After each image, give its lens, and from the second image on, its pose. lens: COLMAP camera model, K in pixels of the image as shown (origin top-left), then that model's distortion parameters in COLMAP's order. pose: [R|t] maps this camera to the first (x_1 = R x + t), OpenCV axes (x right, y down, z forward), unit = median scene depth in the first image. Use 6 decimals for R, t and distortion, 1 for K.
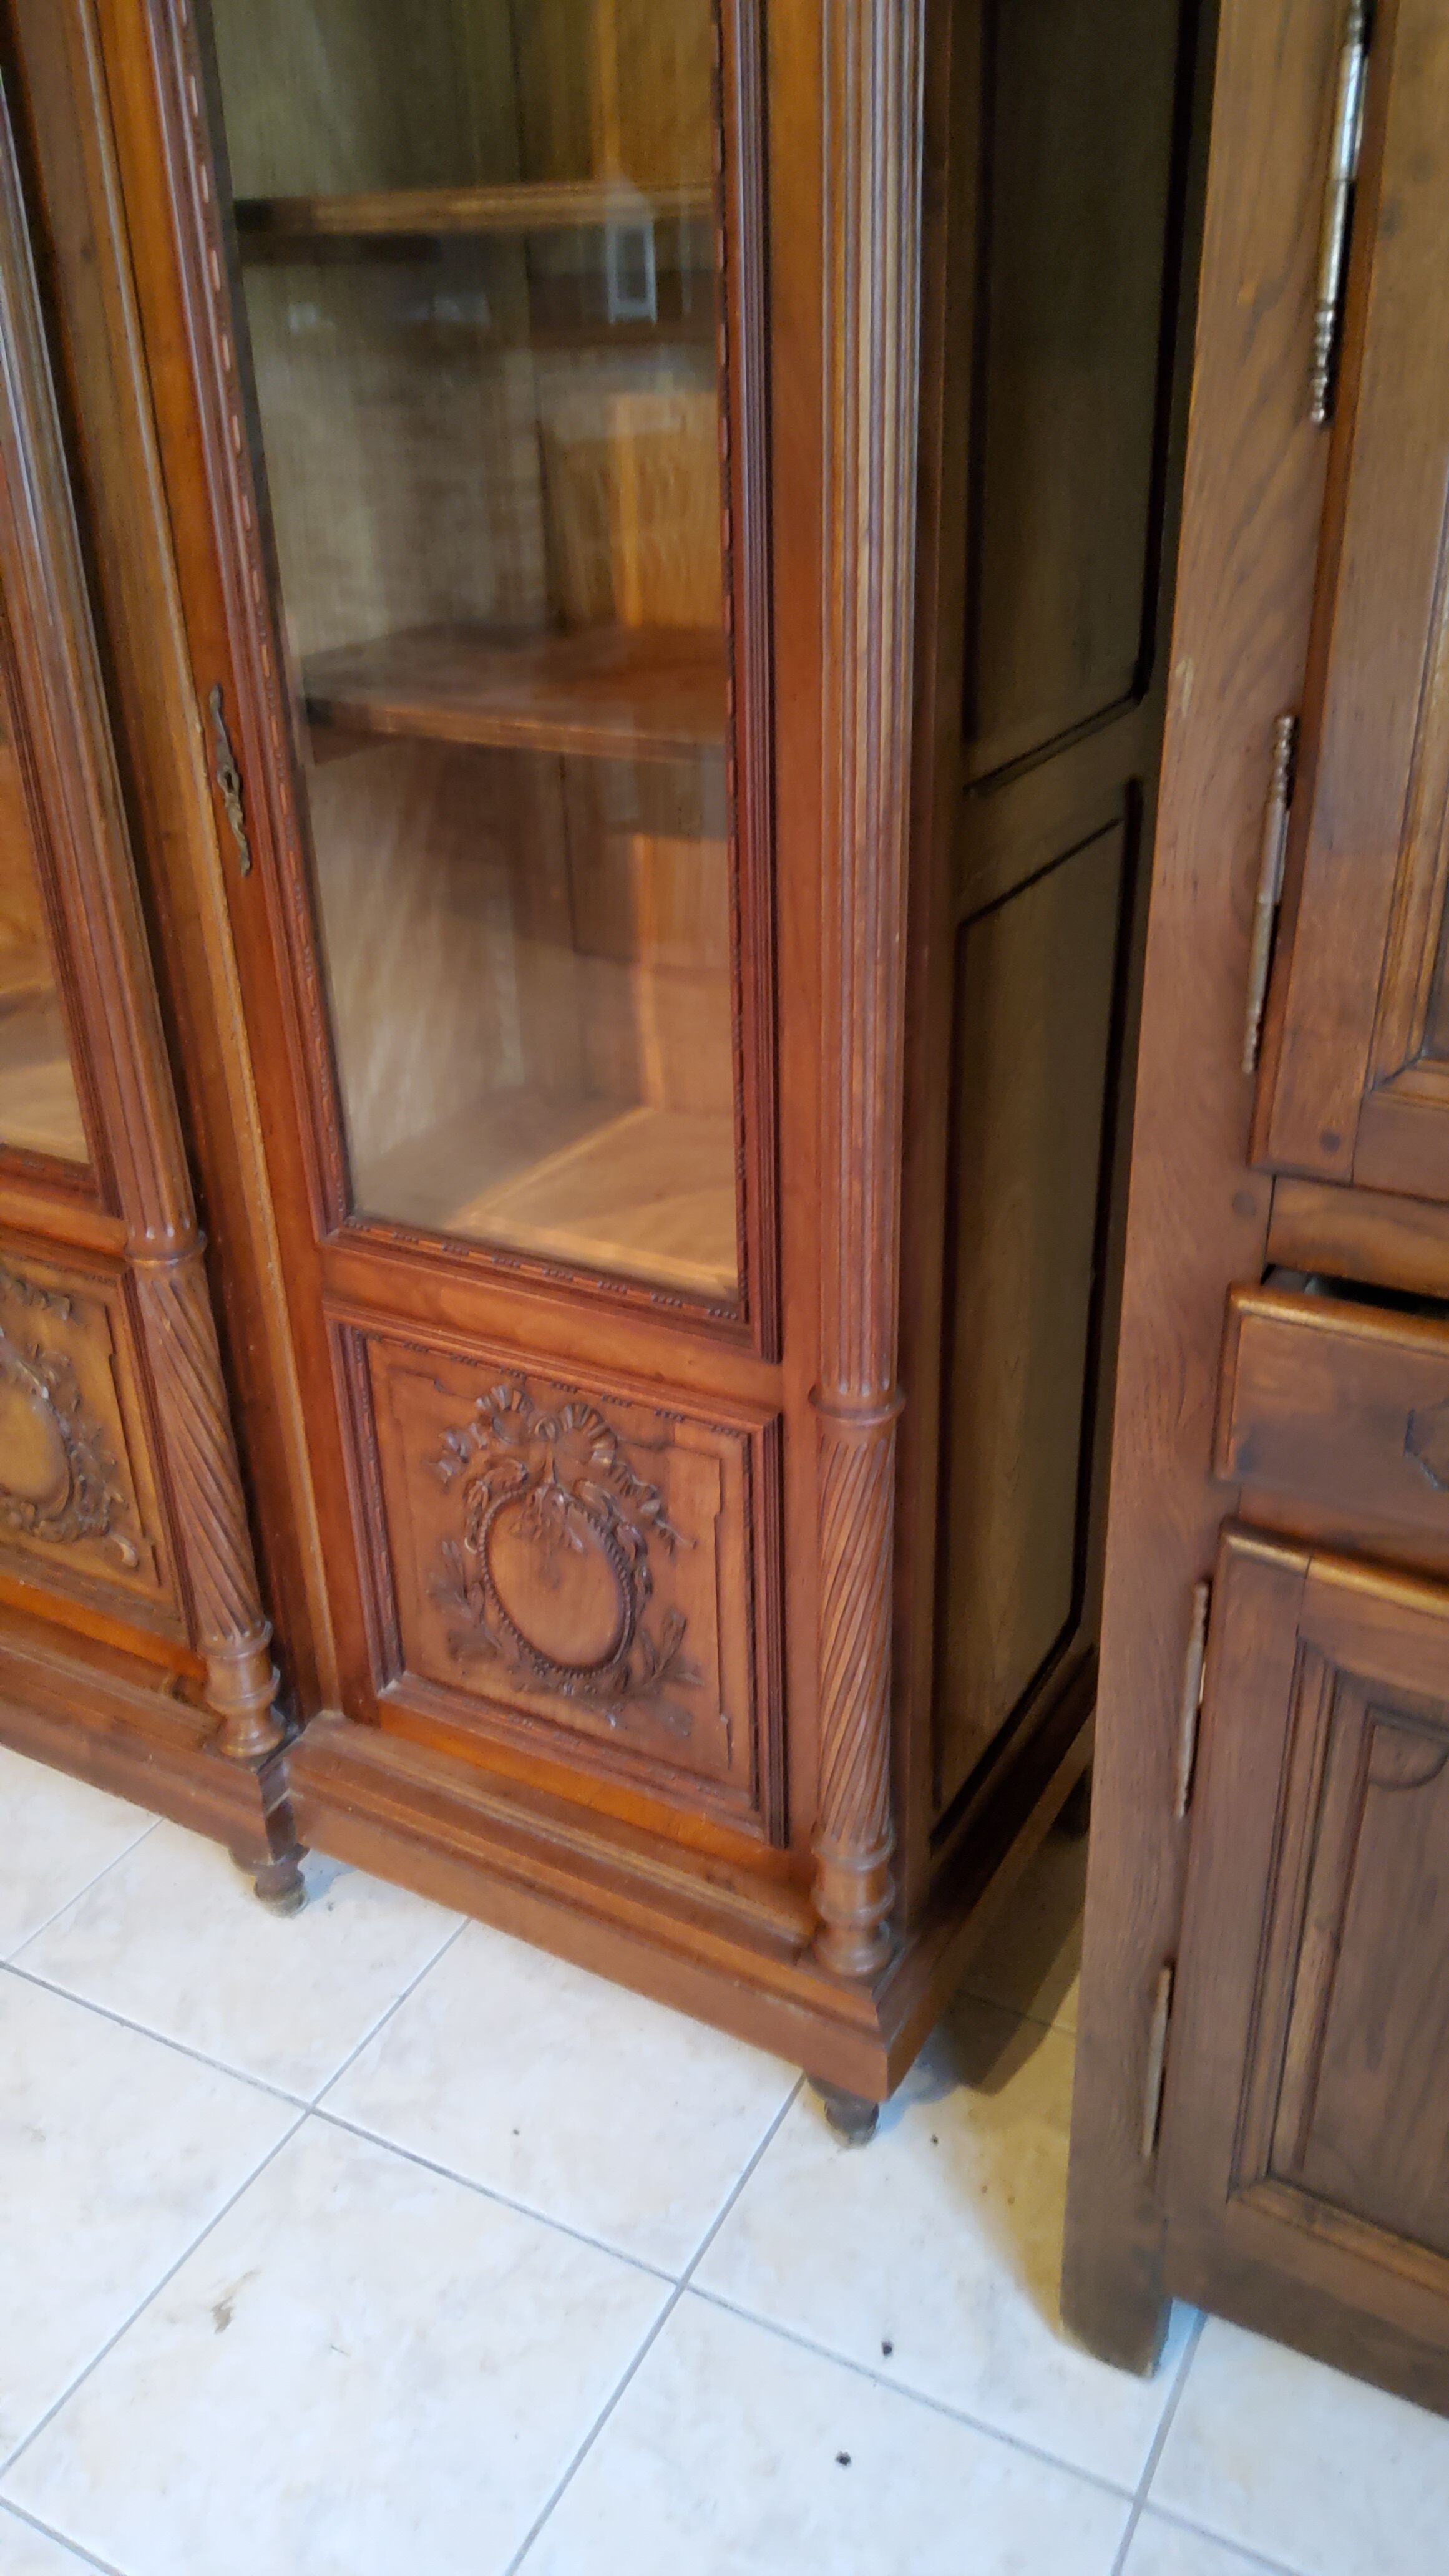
lens RADIAL K [[1934.3, 0, 744.0], [0, 1934.3, 1272.7], [0, 0, 1]] dist [0.077317, -0.116591]
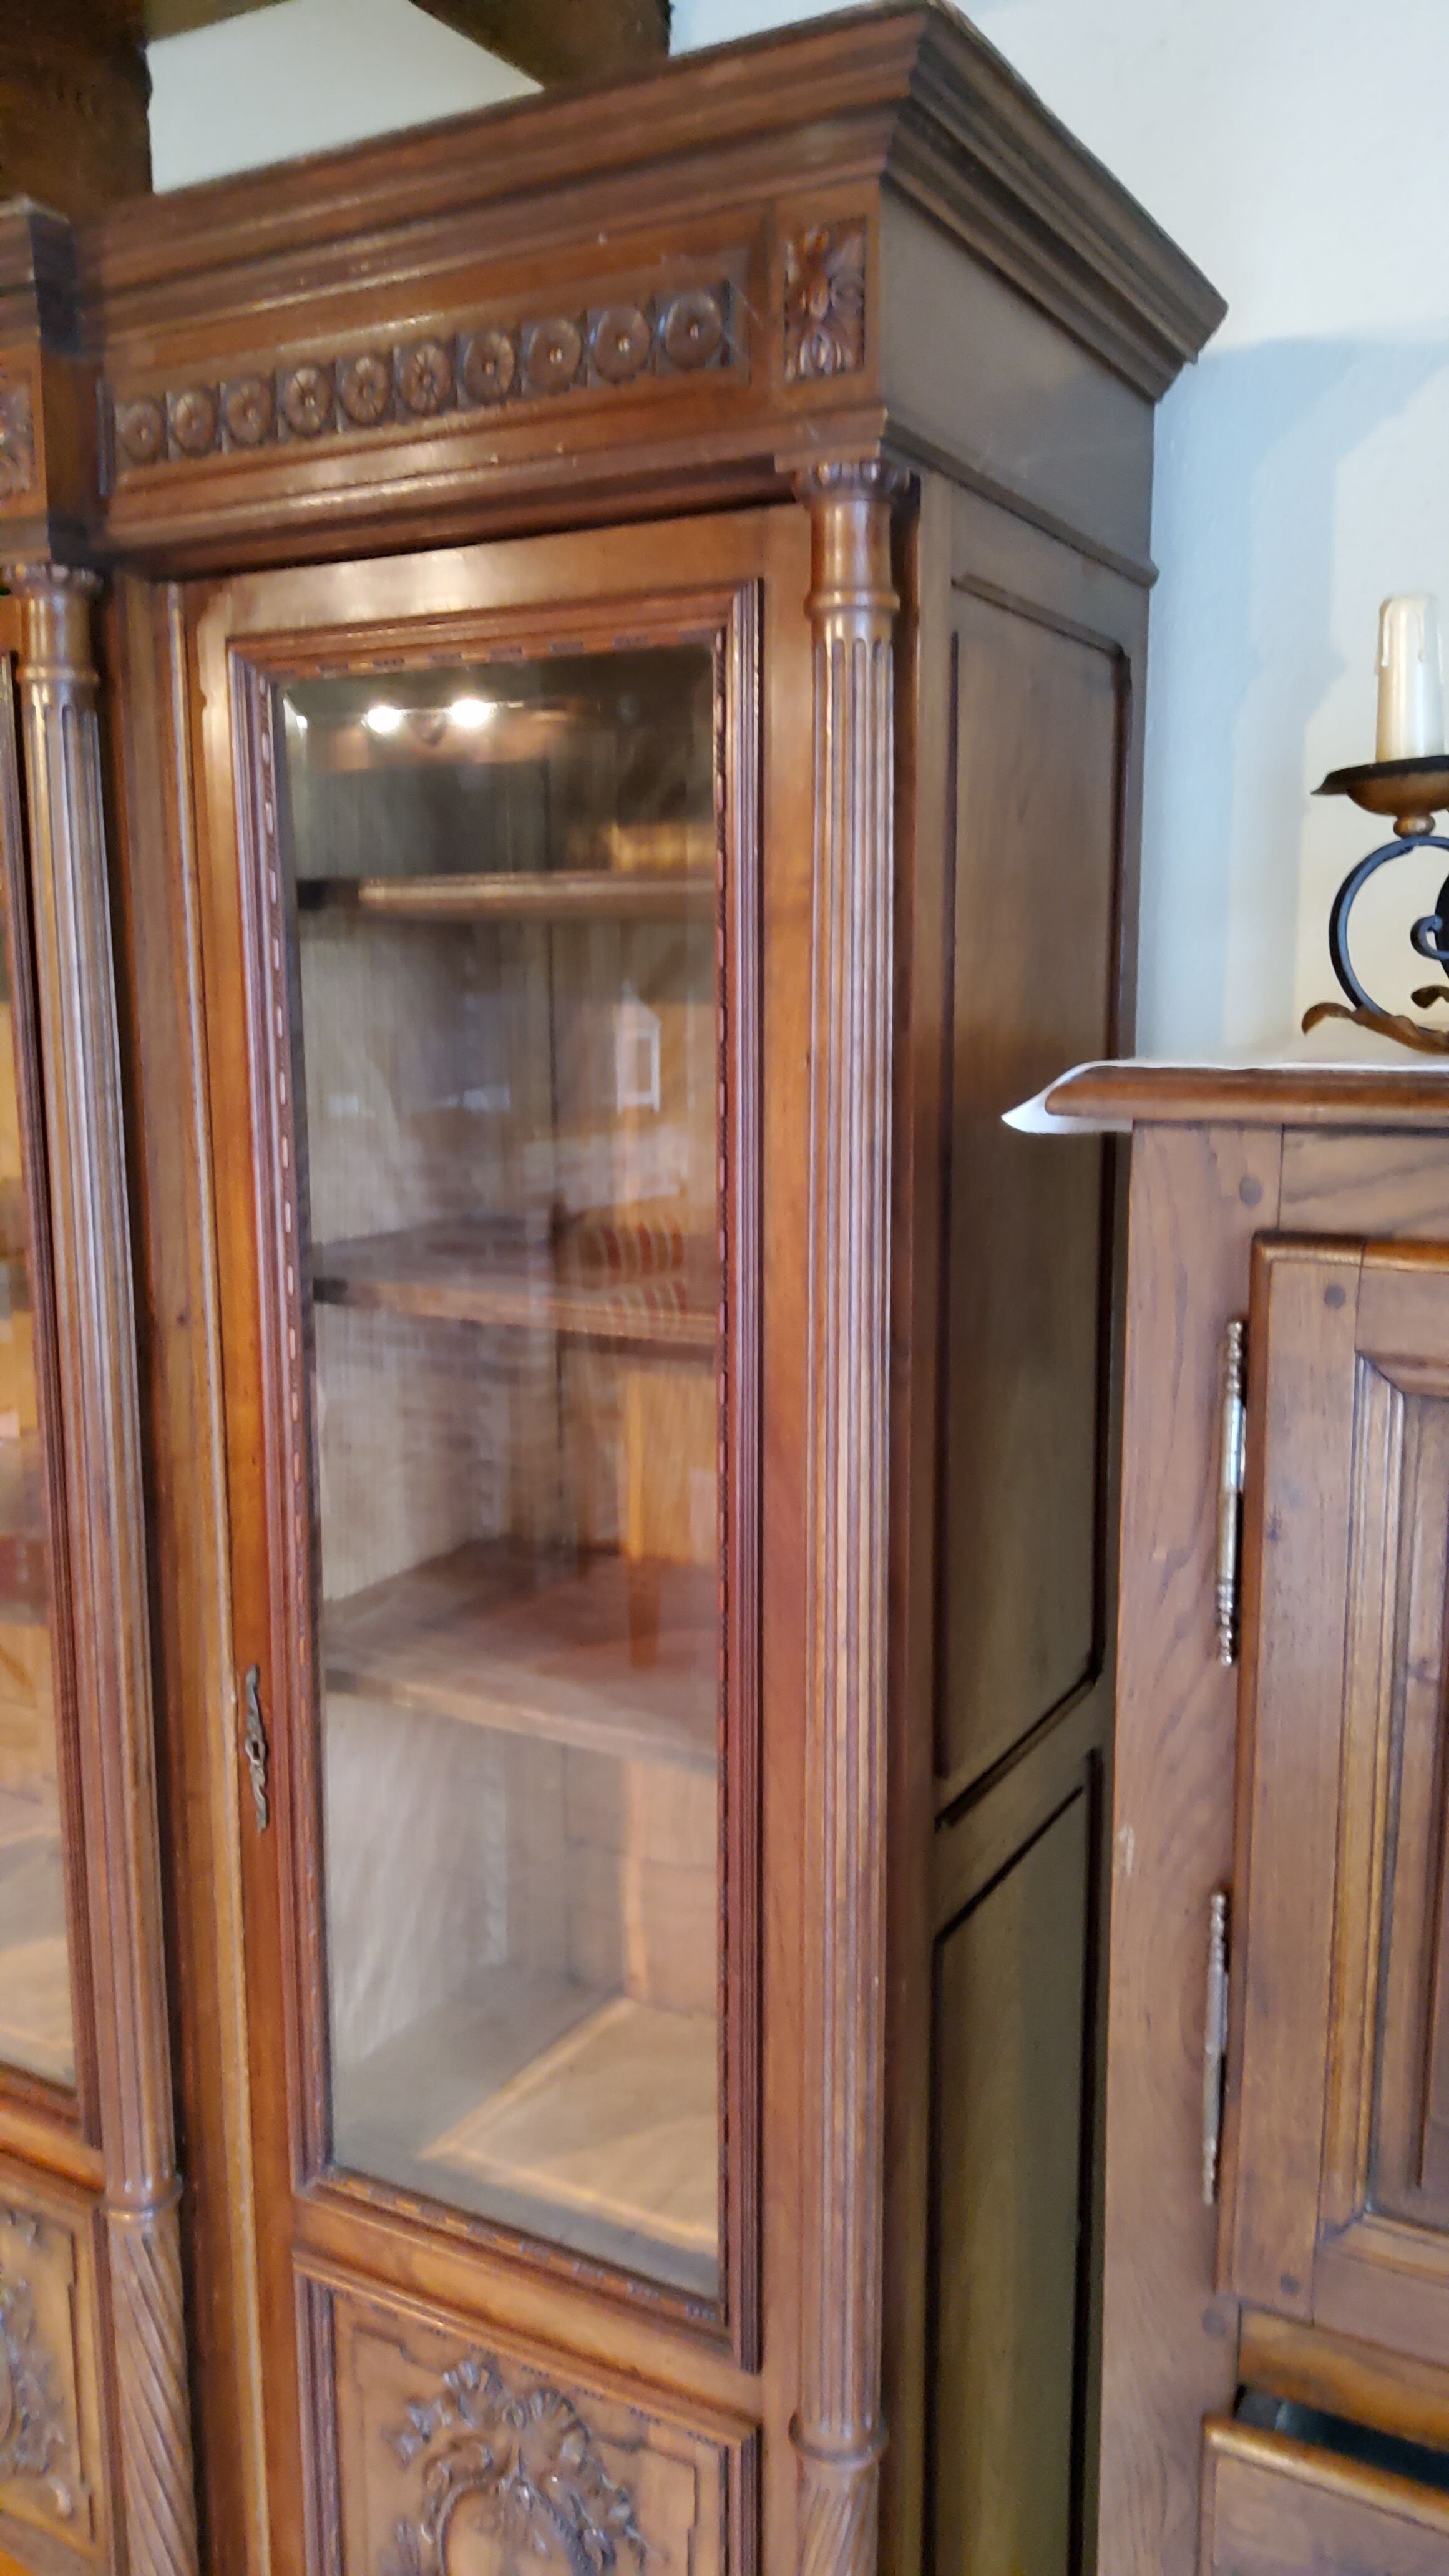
lens RADIAL K [[1934.3, 0, 753.8], [0, 1934.3, 1274.0], [0, 0, 1]] dist [0.077317, -0.116591]
pose [[0.999746, 0.019249, 0.011712, -0.006520], [-0.014640, 0.950055, -0.311740, -0.172694], [-0.017128, 0.311489, 0.950095, -0.113014]]
